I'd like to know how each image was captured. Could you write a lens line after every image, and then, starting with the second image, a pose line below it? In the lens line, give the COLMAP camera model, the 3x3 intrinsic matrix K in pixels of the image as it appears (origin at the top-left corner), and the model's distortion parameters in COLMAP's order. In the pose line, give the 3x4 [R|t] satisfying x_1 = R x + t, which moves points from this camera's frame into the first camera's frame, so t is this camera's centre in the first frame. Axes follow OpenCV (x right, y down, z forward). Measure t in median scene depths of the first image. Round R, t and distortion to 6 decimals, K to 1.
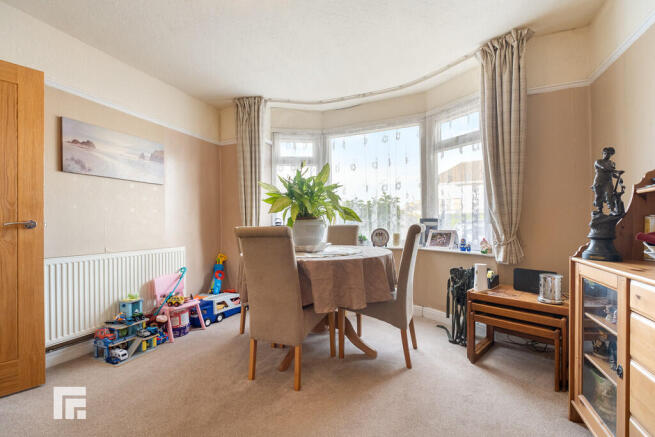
lens RADIAL K [[280.4, 0, 322.5], [0, 280.4, 227.6], [0, 0, 1]] dist [-0.003487, -0.000375]
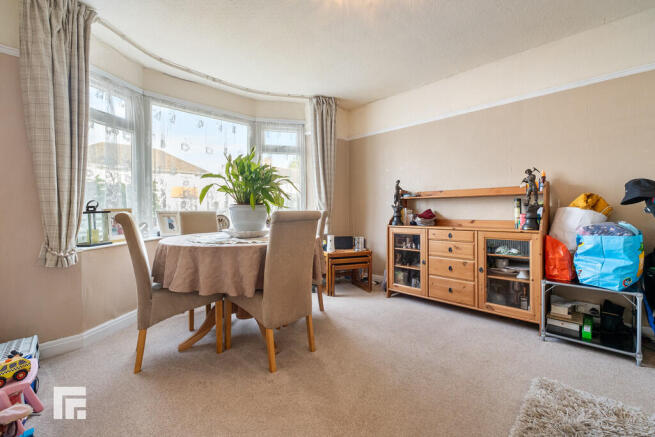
lens RADIAL K [[280.4, 0, 328.0], [0, 280.4, 213.8], [0, 0, 1]] dist [-0.003487, -0.000375]
pose [[0.360351, -0.007209, 0.932789, -0.691792], [0.011642, 0.999927, 0.003230, 0.000267], [-0.932744, 0.009695, 0.360409, 0.305853]]
